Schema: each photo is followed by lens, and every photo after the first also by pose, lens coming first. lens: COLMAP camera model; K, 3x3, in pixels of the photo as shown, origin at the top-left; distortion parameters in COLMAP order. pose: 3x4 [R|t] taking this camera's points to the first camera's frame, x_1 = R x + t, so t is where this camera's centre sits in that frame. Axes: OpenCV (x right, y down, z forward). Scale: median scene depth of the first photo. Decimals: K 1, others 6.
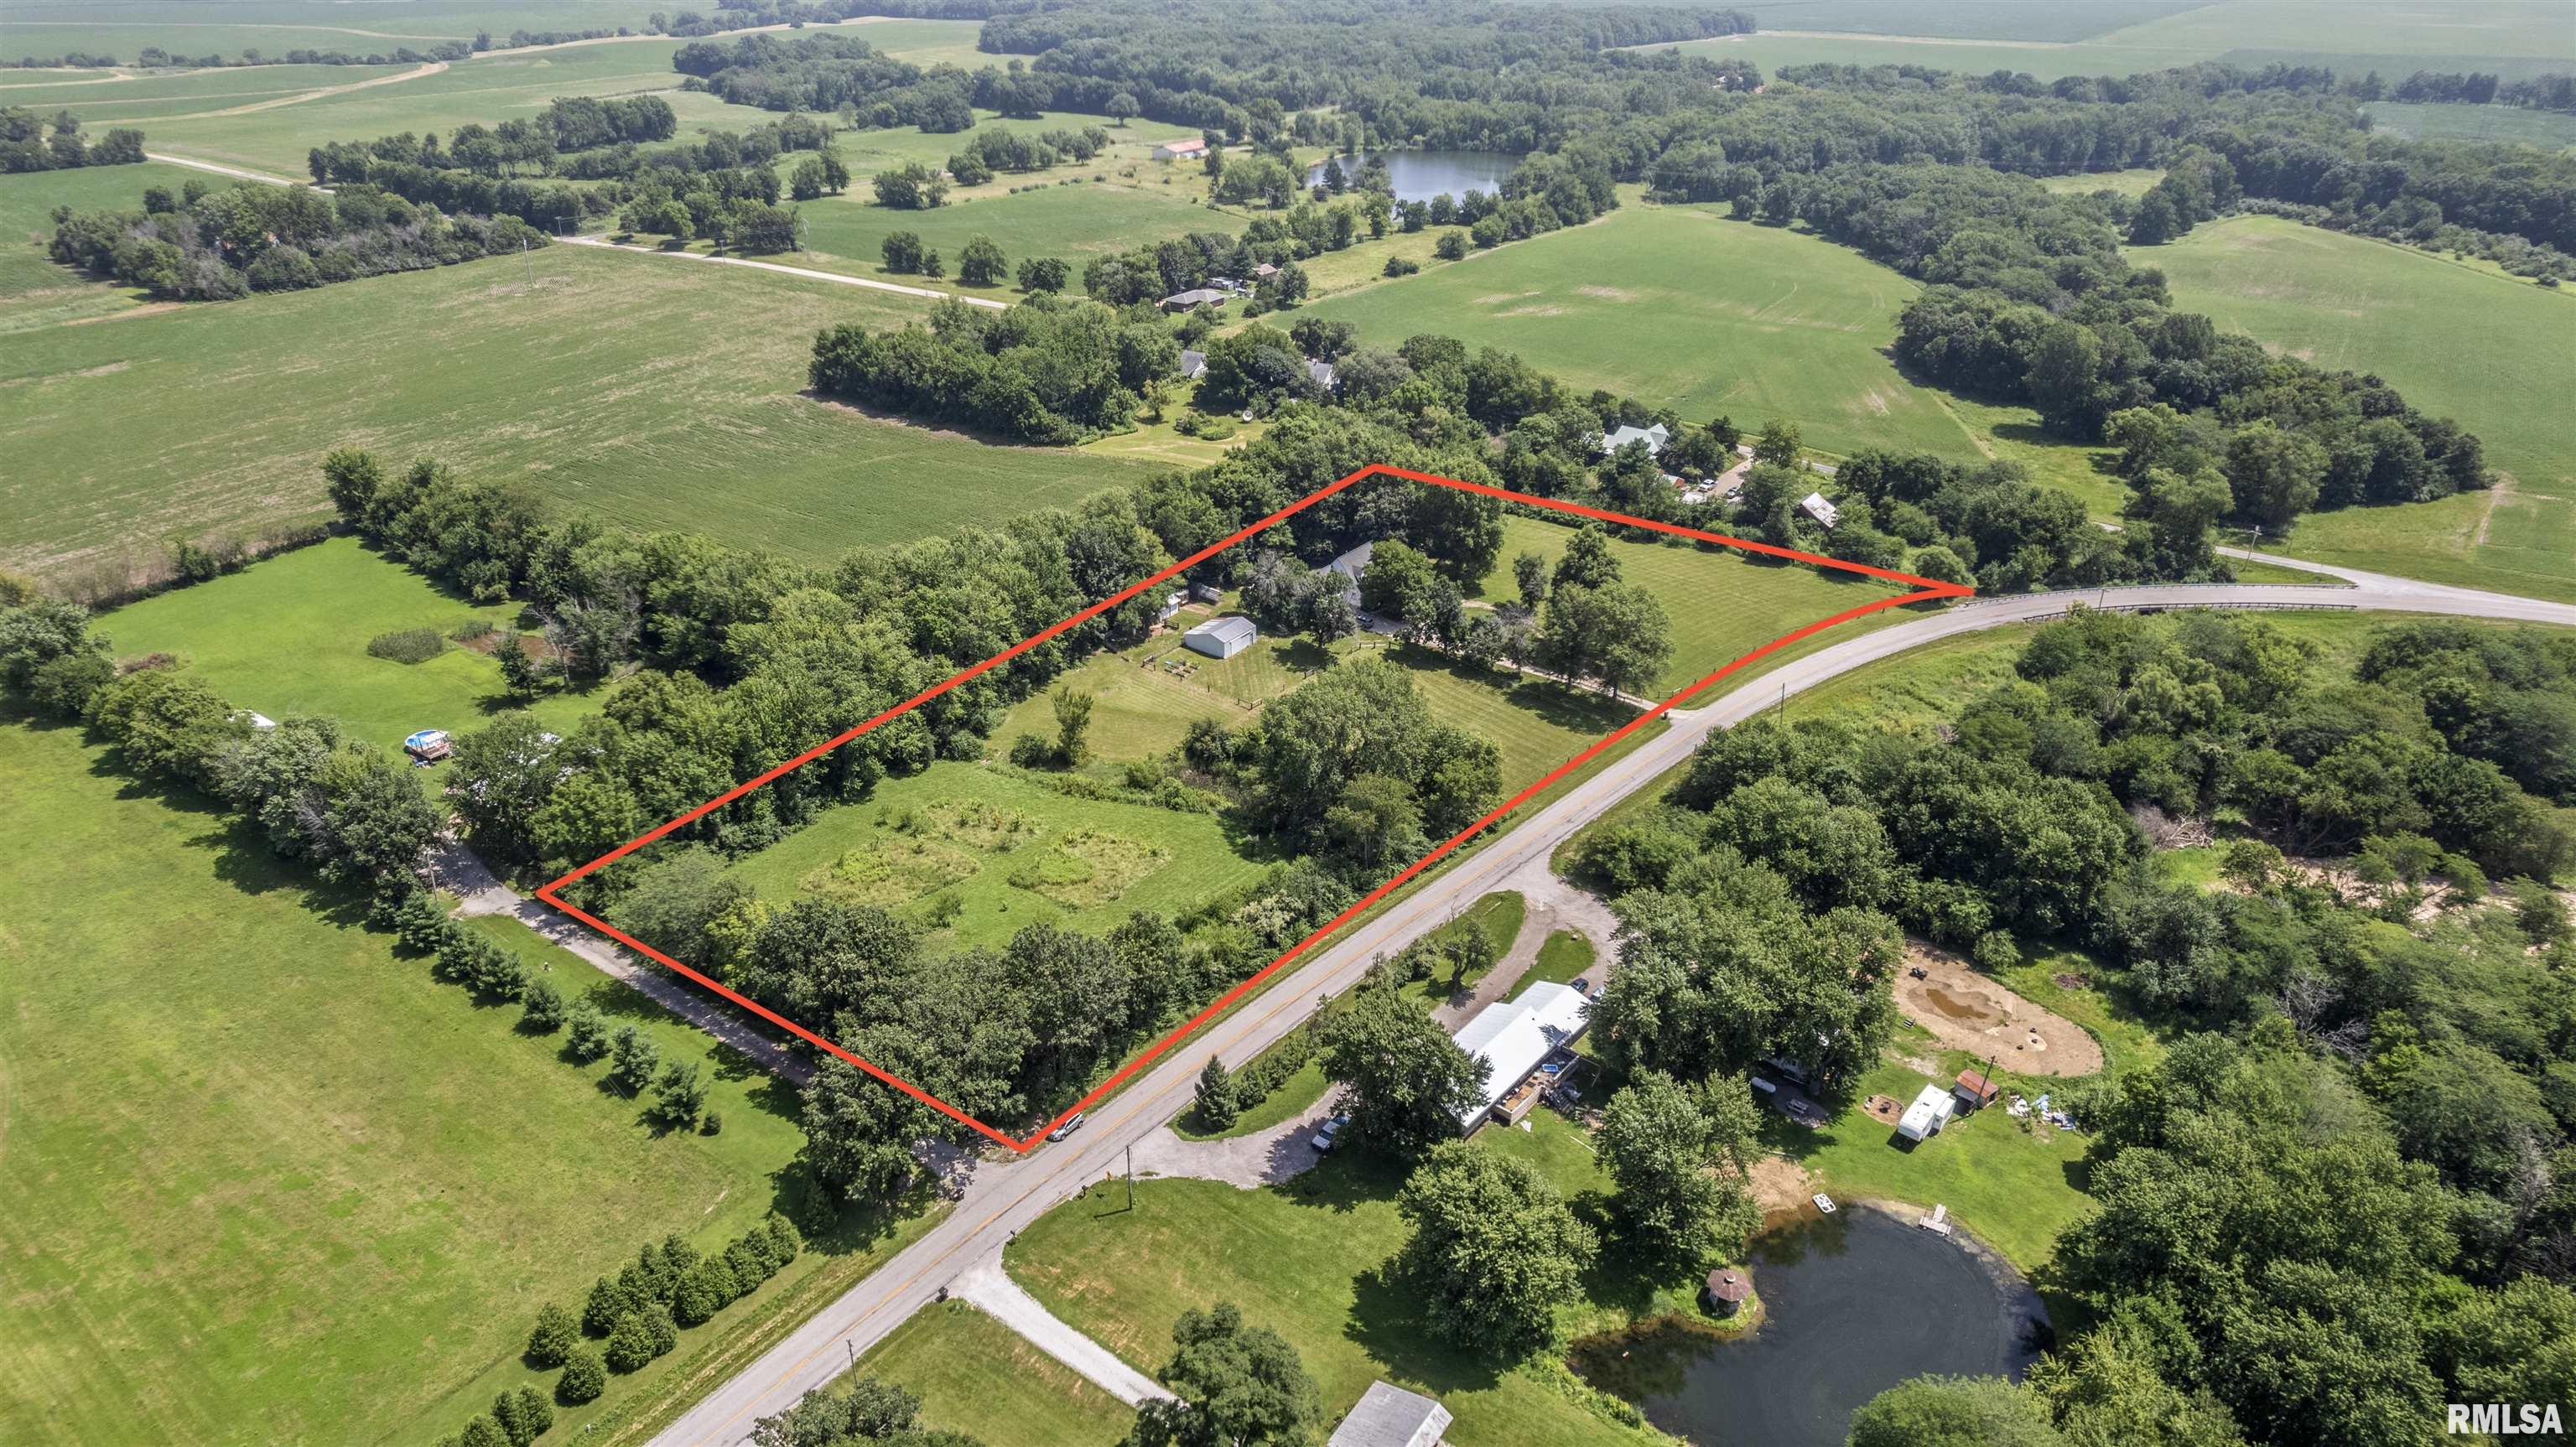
lens RADIAL K [[1652.0, 0, 1300.1], [0, 1652.0, 759.1], [0, 0, 1]] dist [-0.077742, 0.065967]
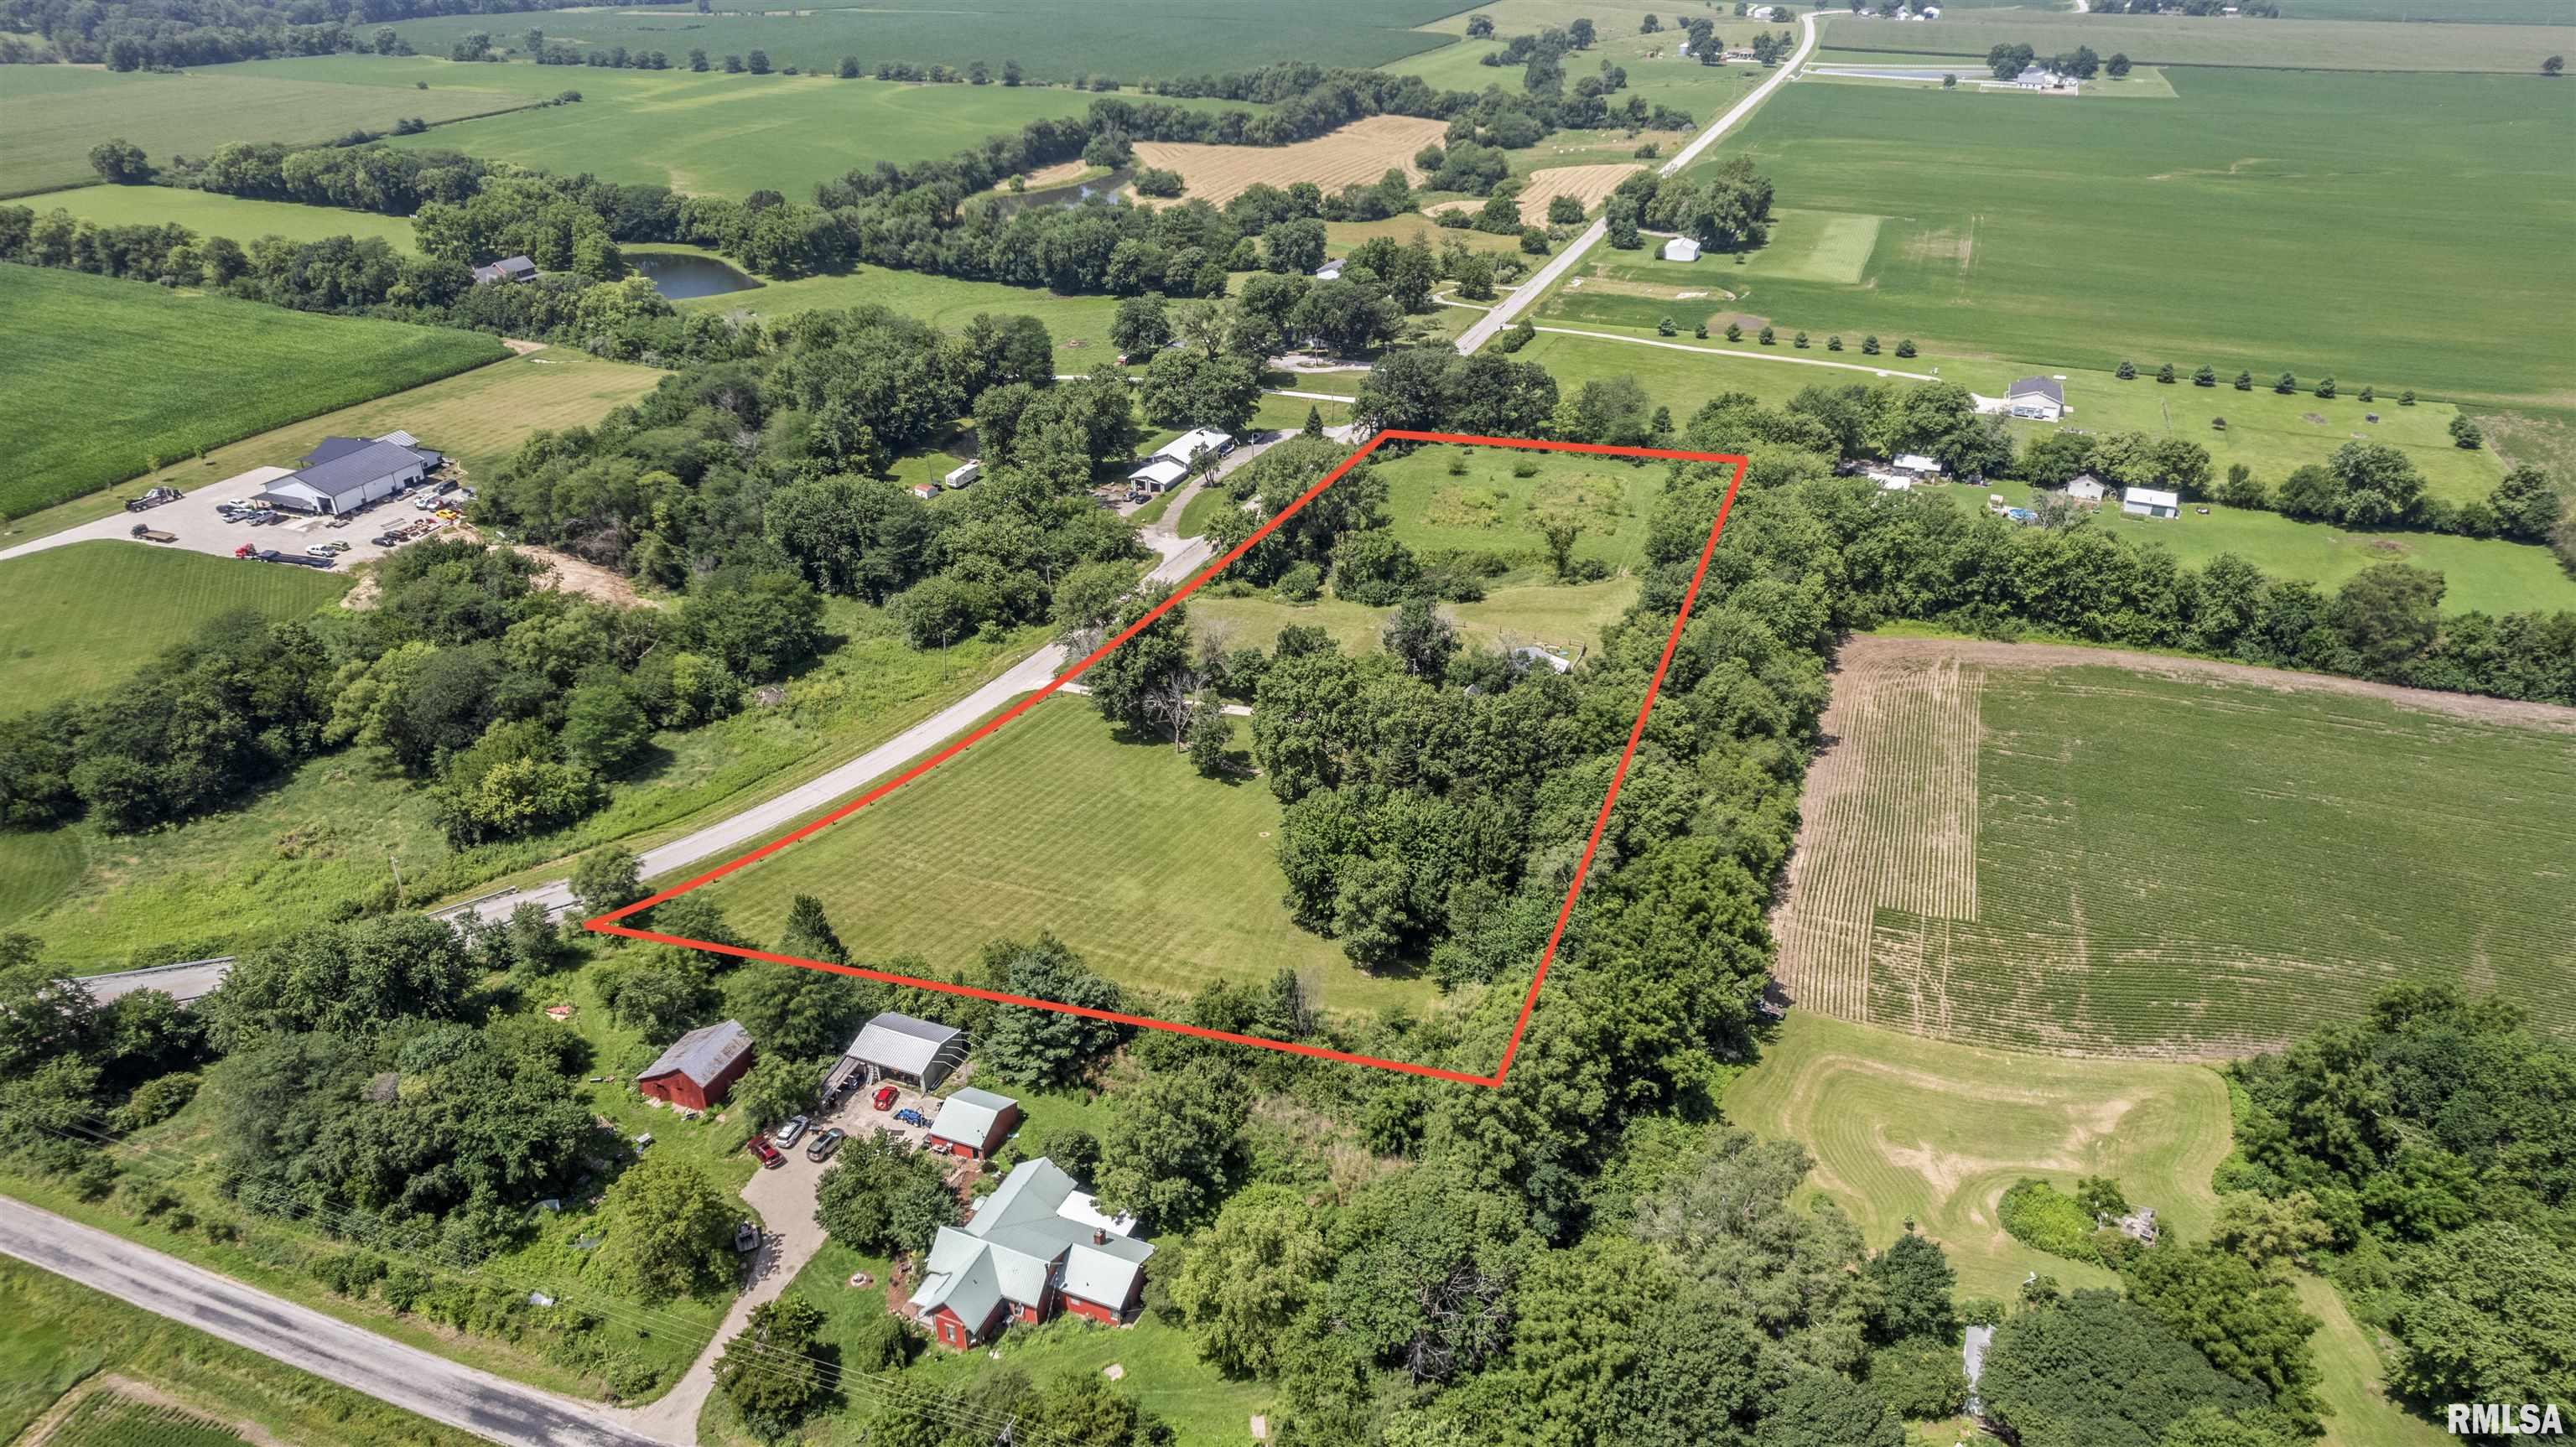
lens RADIAL K [[1652.0, 0, 1300.1], [0, 1652.0, 759.1], [0, 0, 1]] dist [-0.077742, 0.065967]
pose [[-0.963335, 0.094979, -0.250926, 0.341303], [-0.152230, 0.576636, 0.802694, -0.838726], [0.220932, 0.811462, -0.541035, 1.651662]]
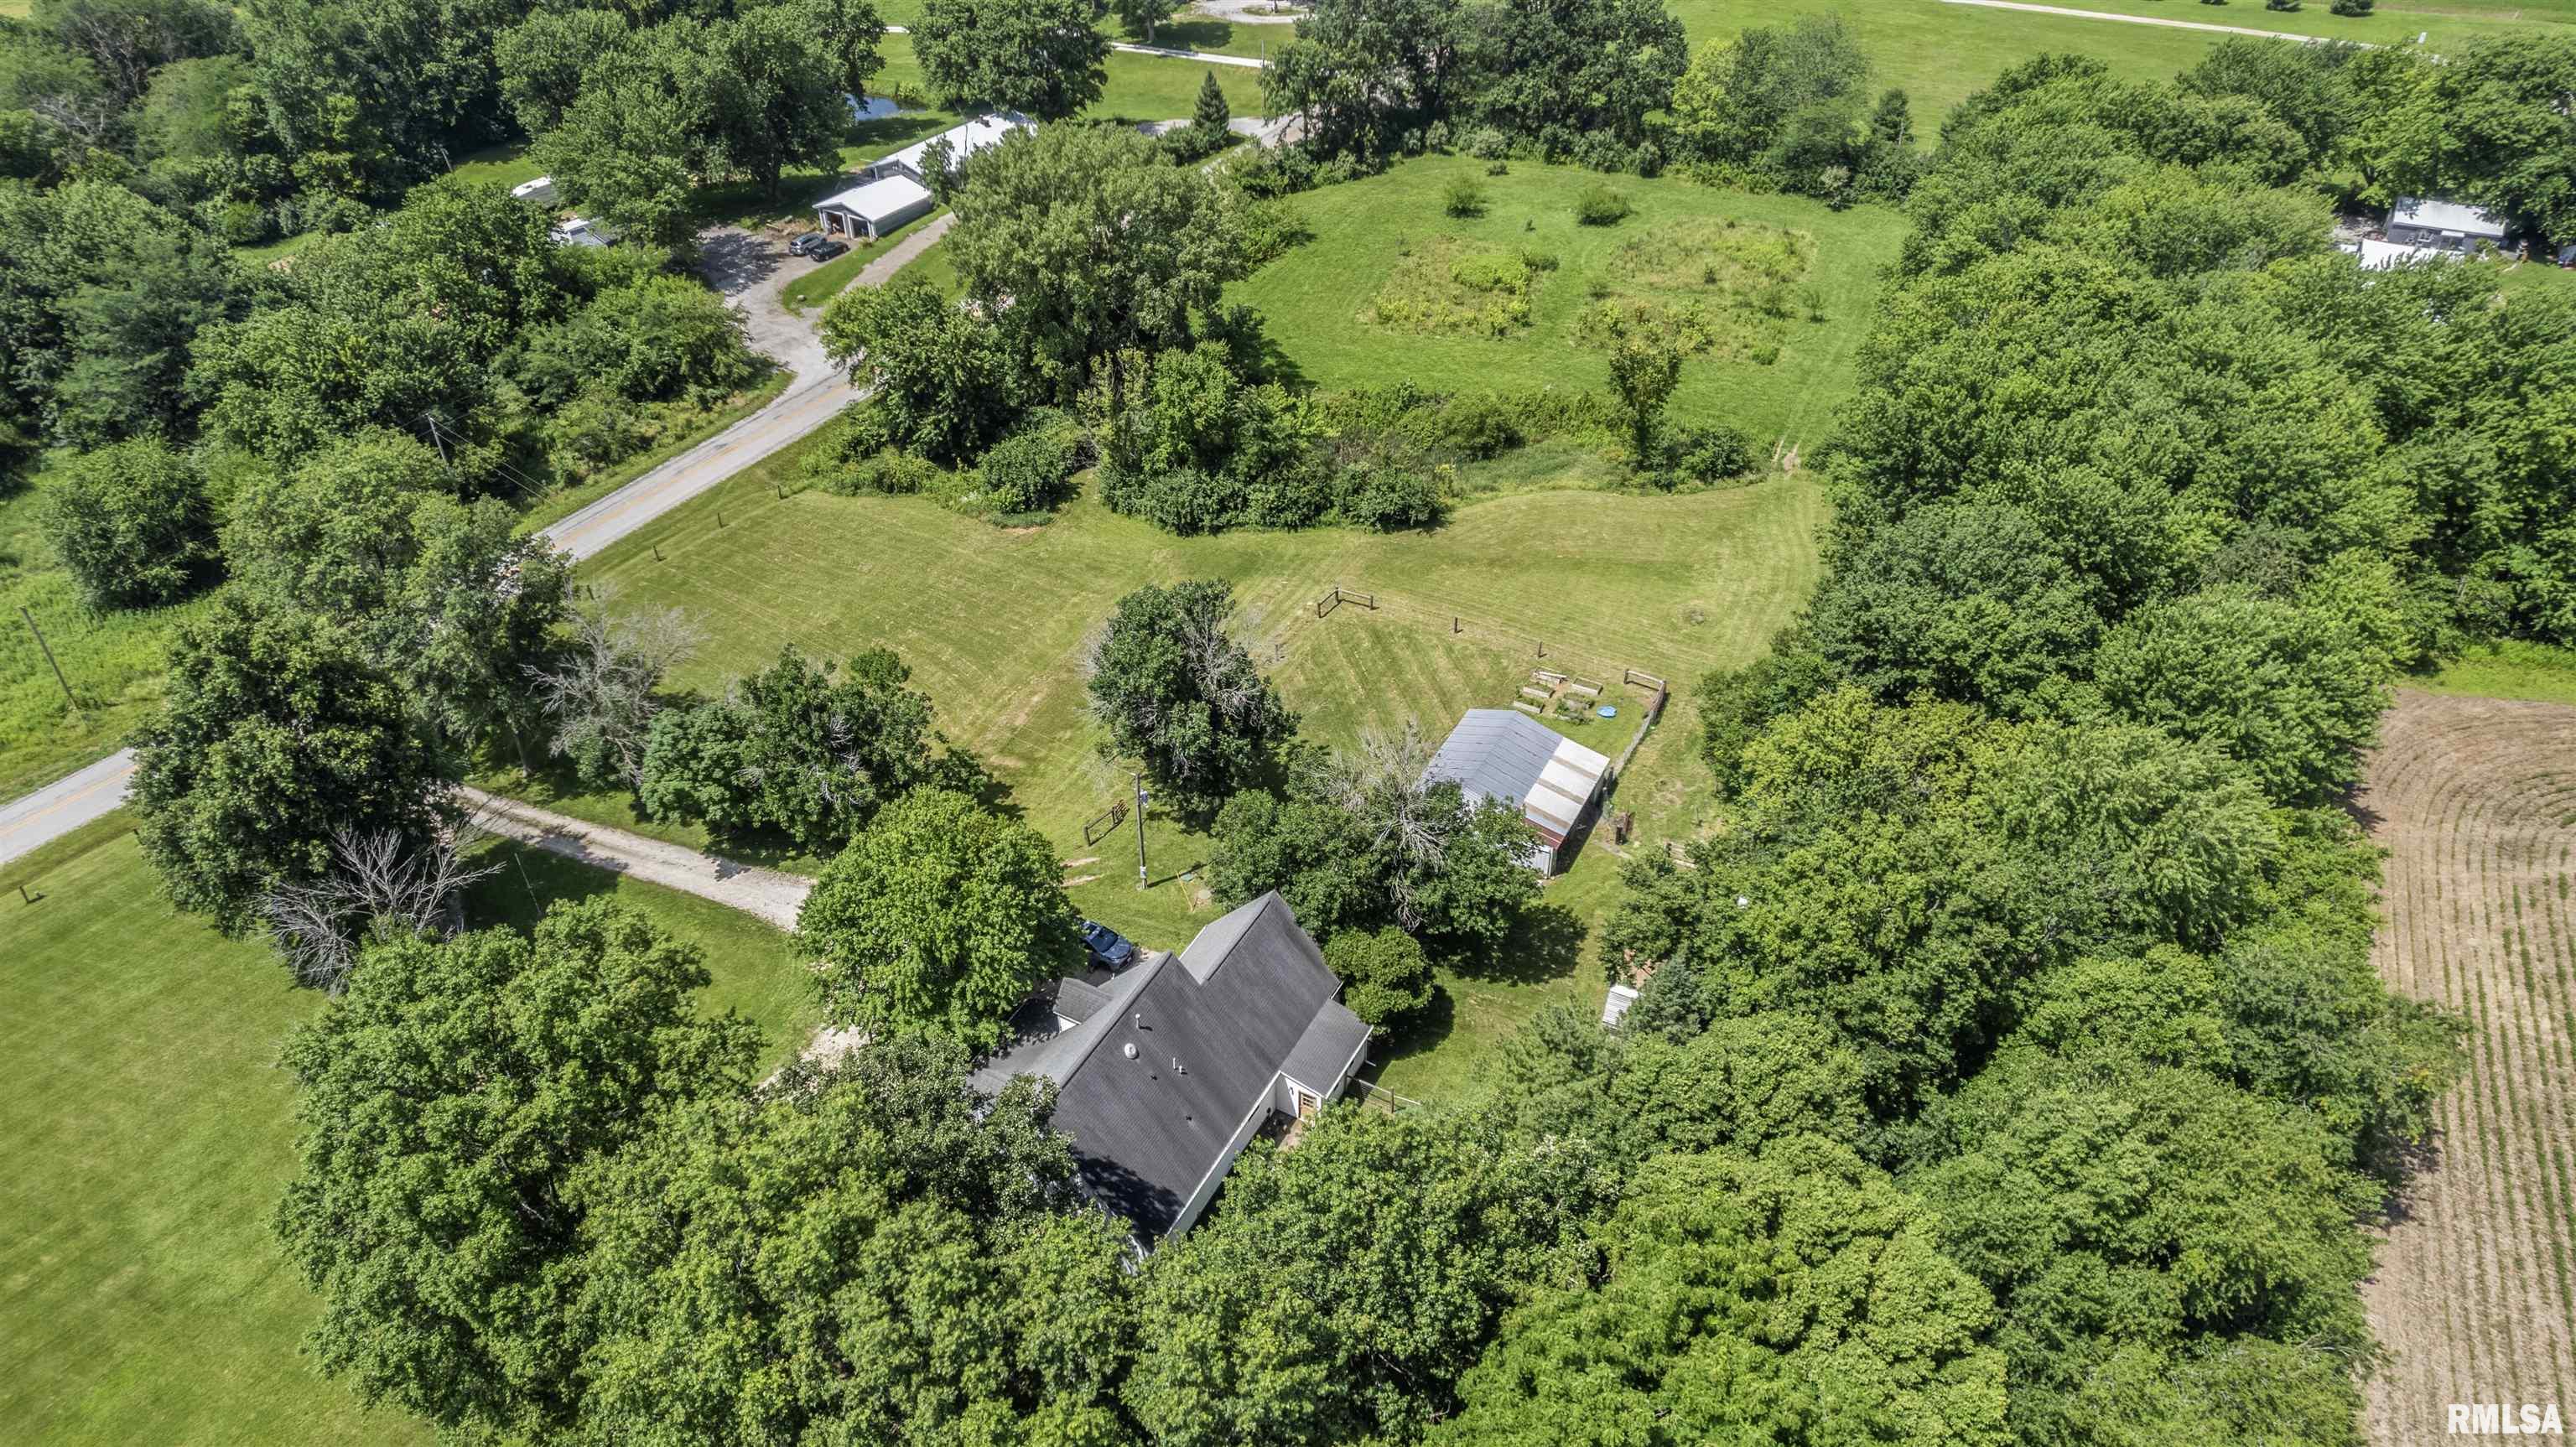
lens RADIAL K [[1652.0, 0, 1300.1], [0, 1652.0, 759.1], [0, 0, 1]] dist [-0.077742, 0.065967]
pose [[-0.984772, 0.080550, -0.154066, 0.052482], [-0.103768, 0.438685, 0.892630, -0.414220], [0.139488, 0.895024, -0.423646, 1.244911]]
